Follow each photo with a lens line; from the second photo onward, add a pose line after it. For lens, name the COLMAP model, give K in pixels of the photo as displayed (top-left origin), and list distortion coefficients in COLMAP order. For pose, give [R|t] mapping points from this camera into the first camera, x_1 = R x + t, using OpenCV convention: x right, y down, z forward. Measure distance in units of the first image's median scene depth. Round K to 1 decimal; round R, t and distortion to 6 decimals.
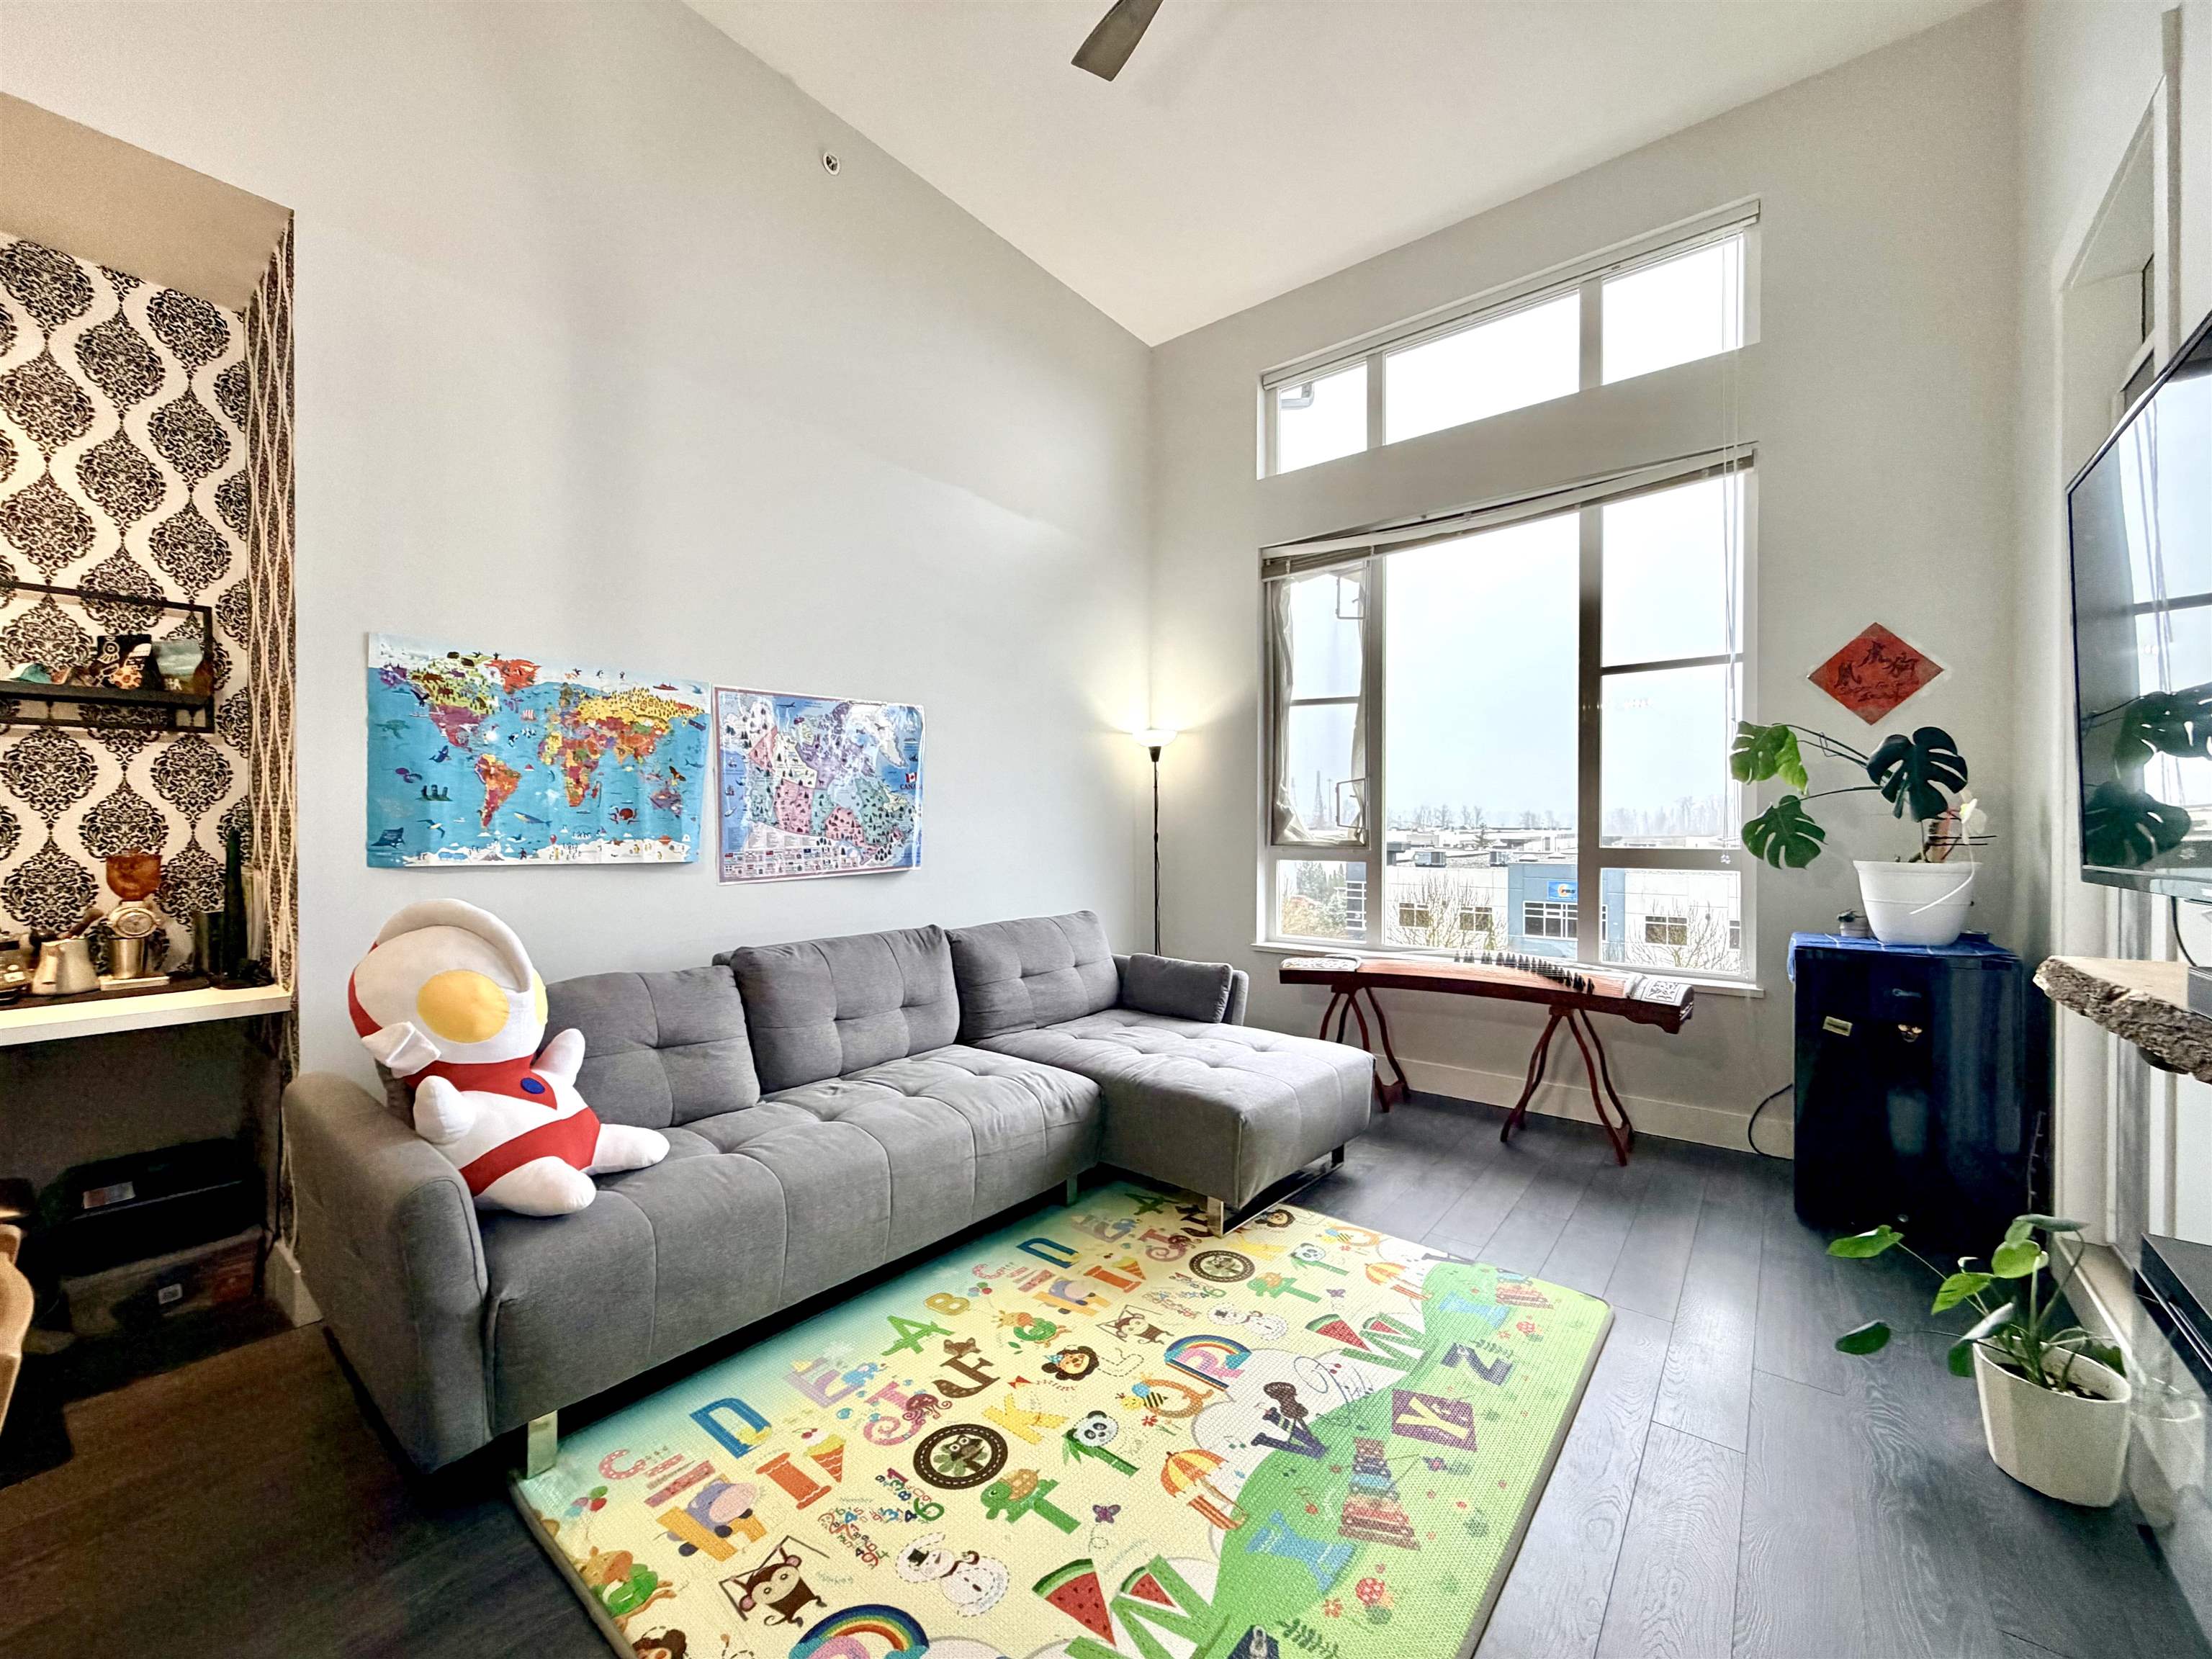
lens RADIAL K [[884.4, 0, 1128.1], [0, 884.4, 825.8], [0, 0, 1]] dist [-0.001946, 0.000280]
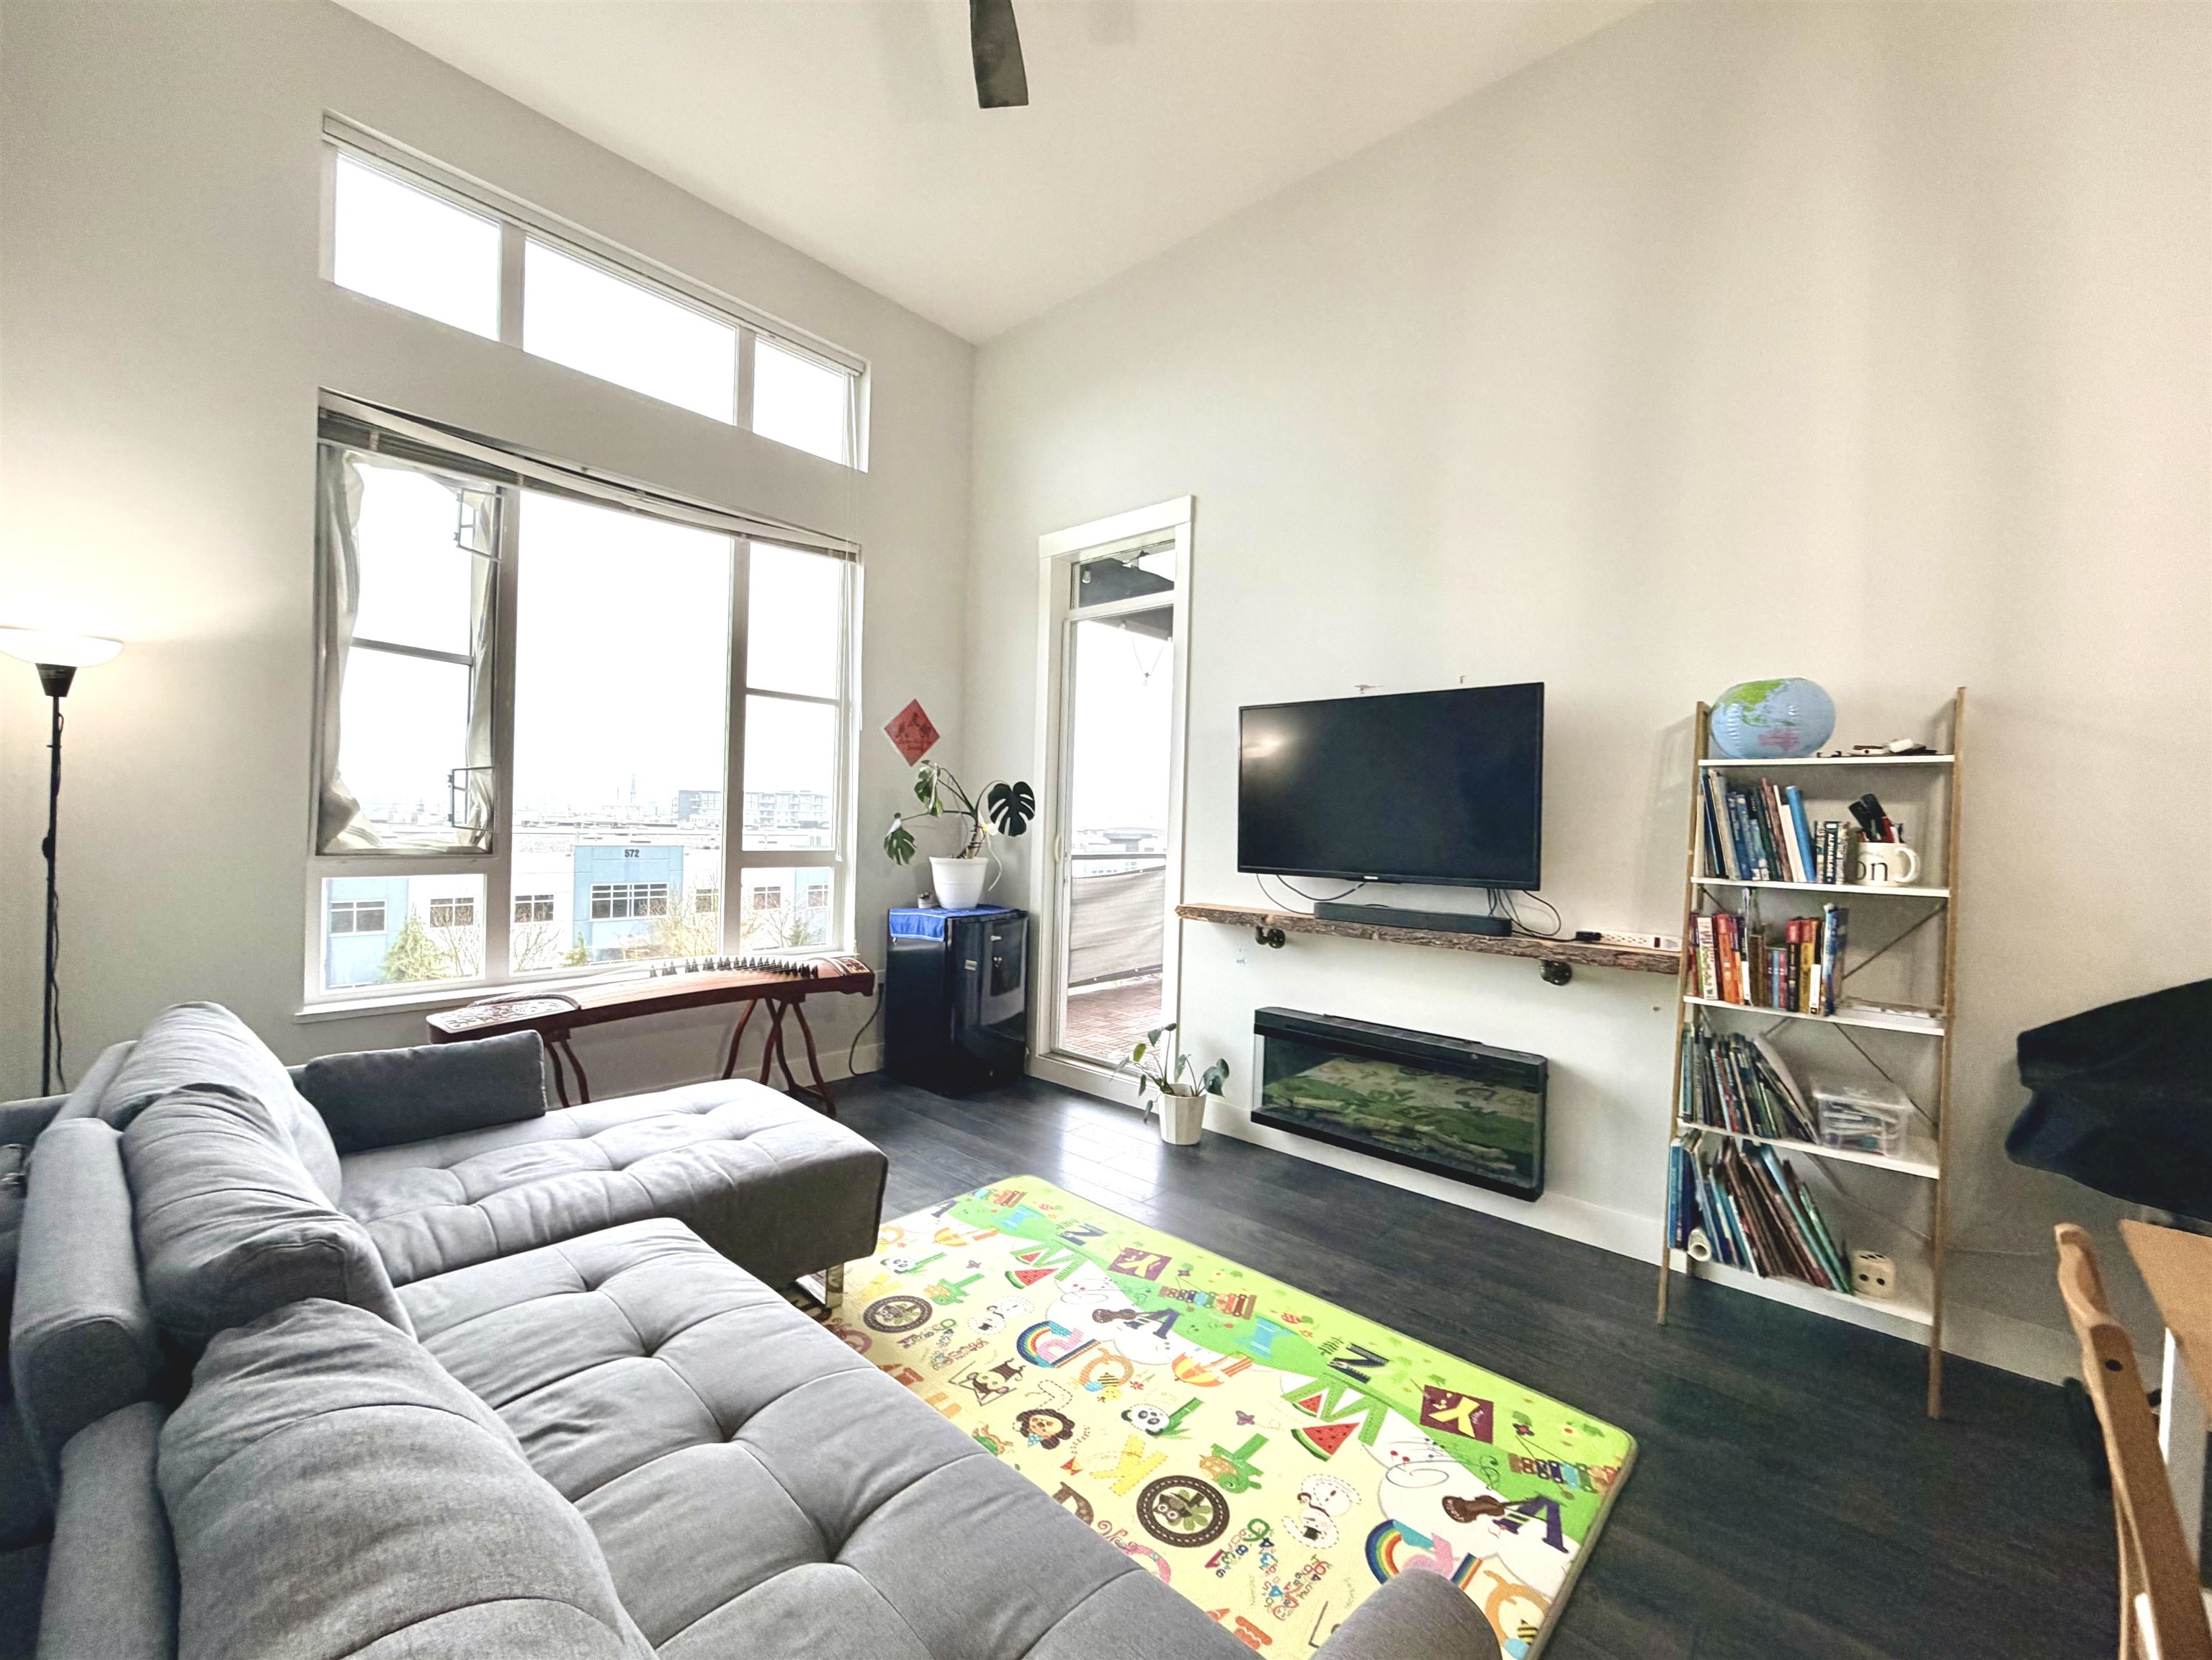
lens RADIAL K [[884.5, 0, 1098.3], [0, 884.5, 824.4], [0, 0, 1]] dist [-0.001946, 0.000280]
pose [[0.085182, 0.000603, 0.996365, -0.623436], [-0.030805, 0.999523, 0.002028, -0.028131], [-0.995889, -0.030865, 0.085160, 0.544799]]
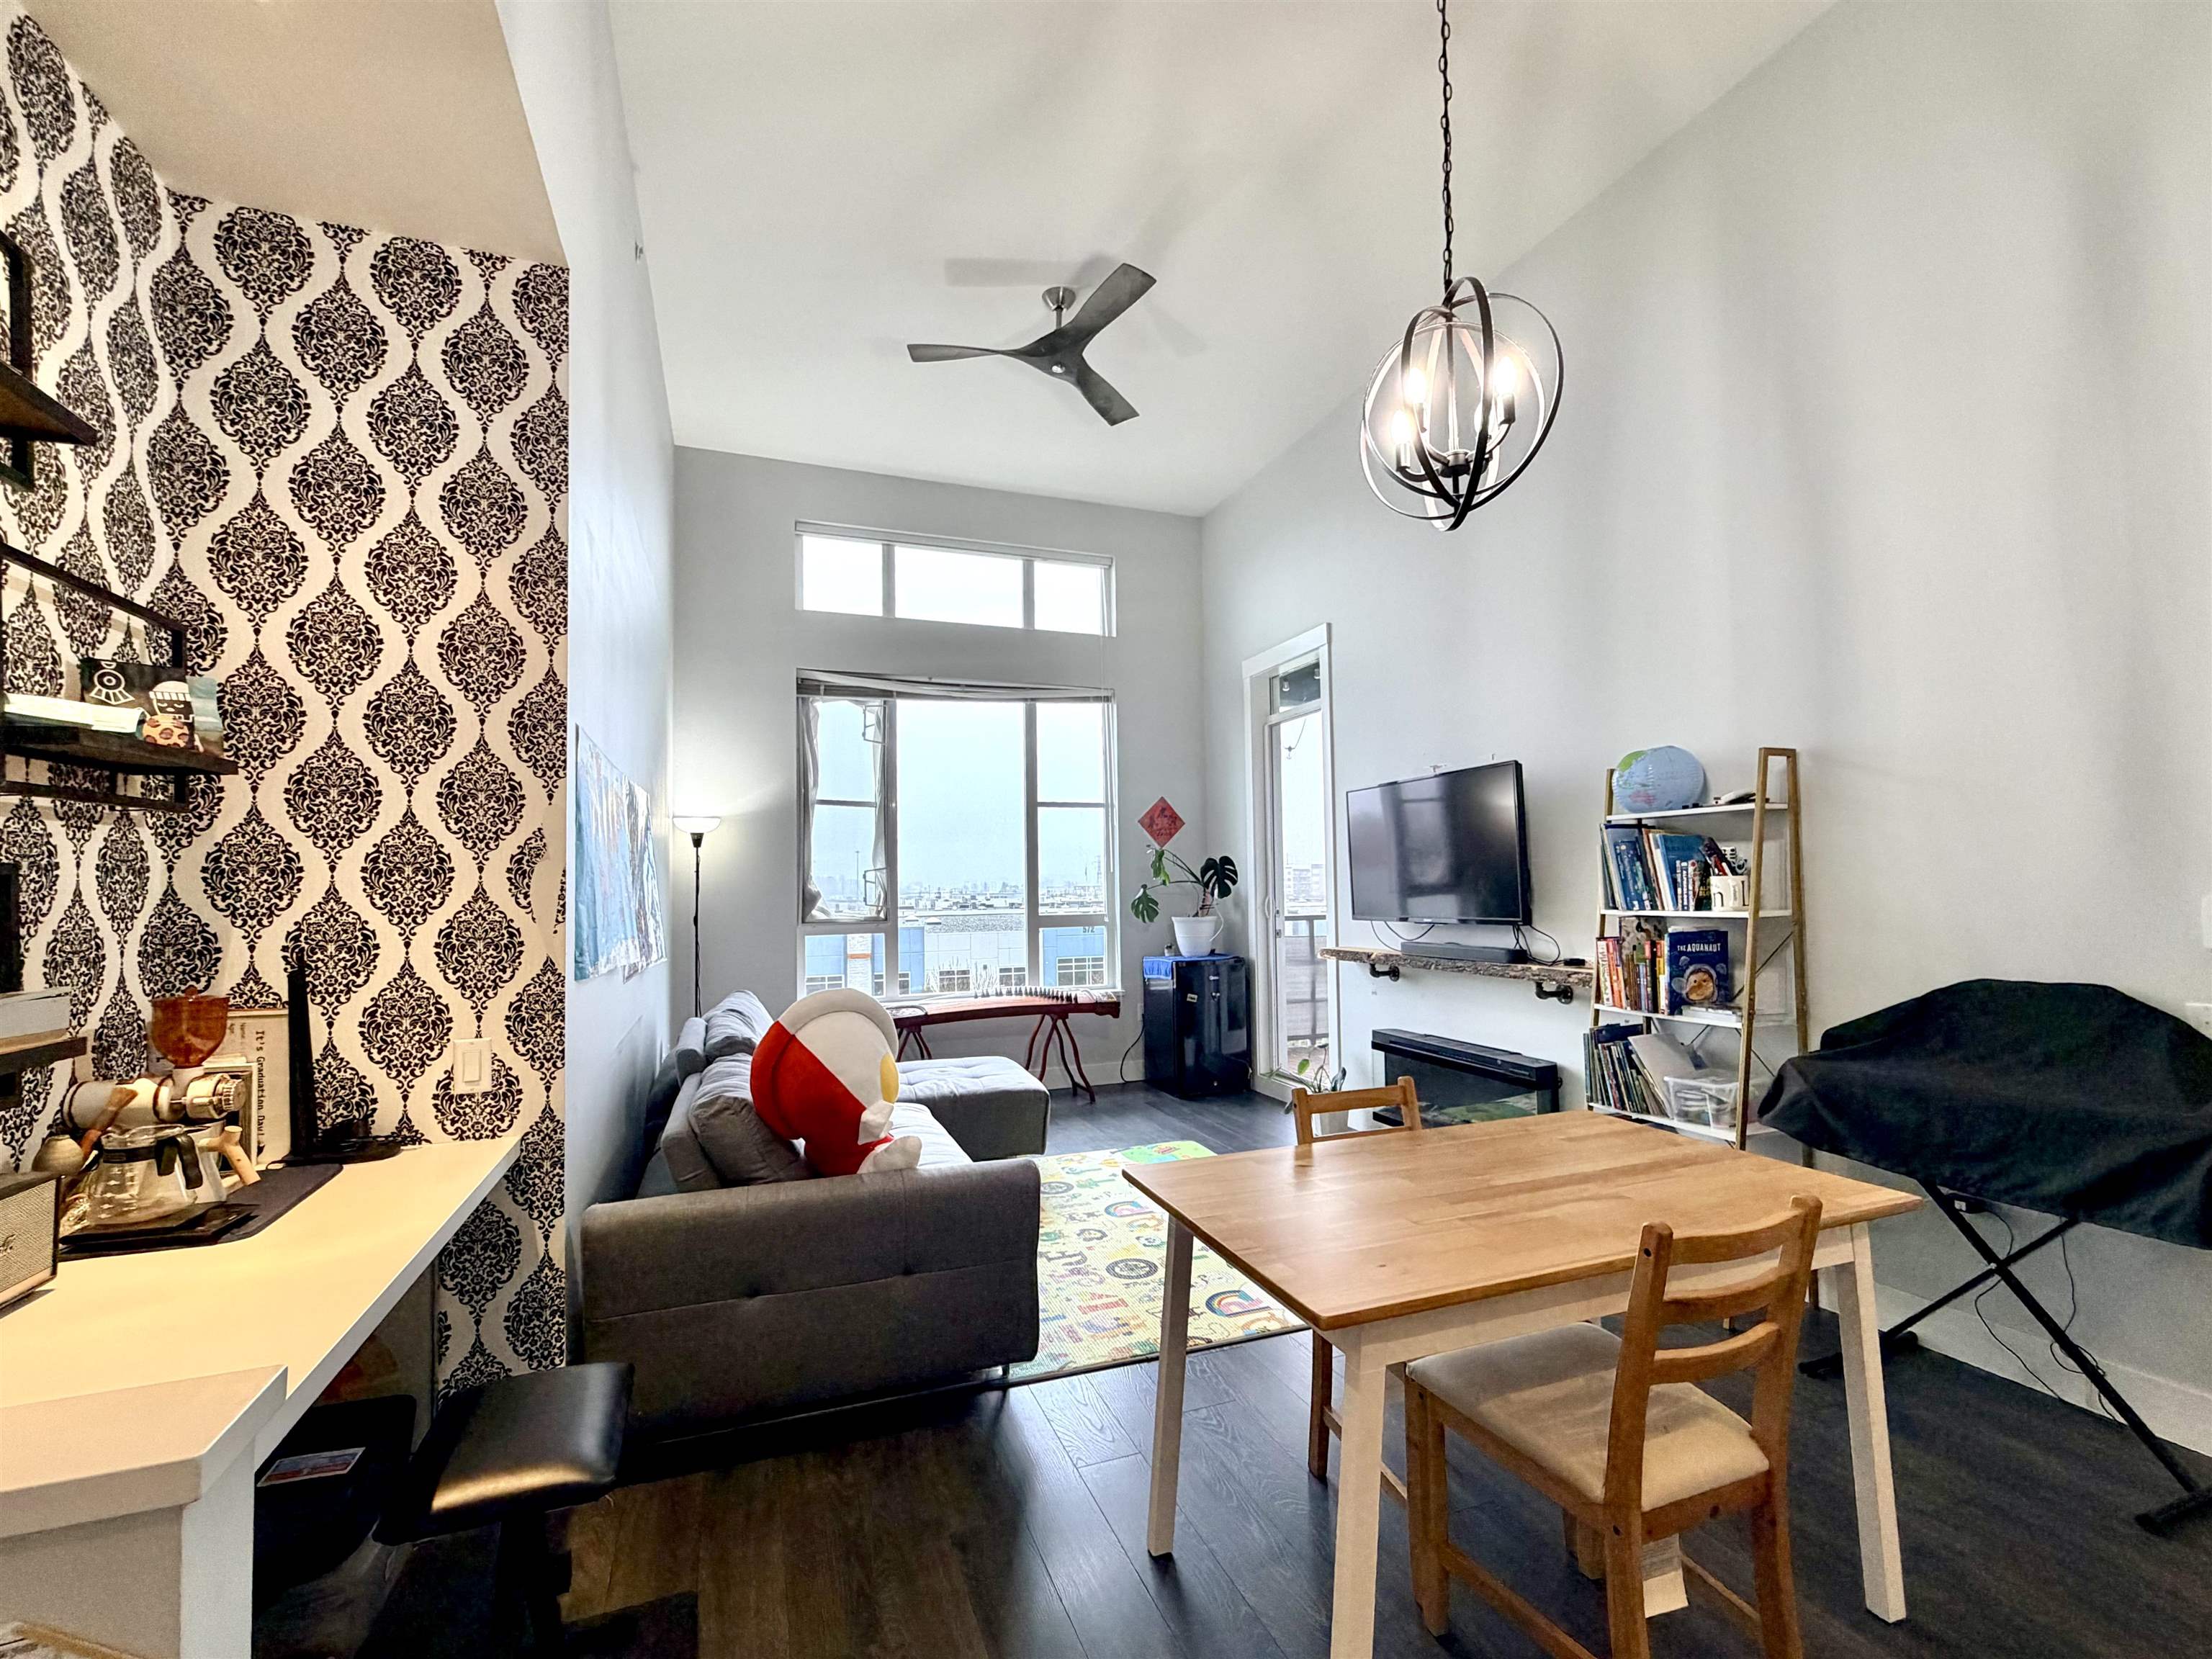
lens RADIAL K [[925.1, 0, 1106.0], [0, 925.1, 848.3], [0, 0, 1]] dist [0.017772, -0.000098]
pose [[0.528843, 0.029053, 0.848222, -0.960239], [0.013986, 0.998980, -0.042936, -0.027354], [-0.848605, 0.034570, 0.527897, 0.017111]]
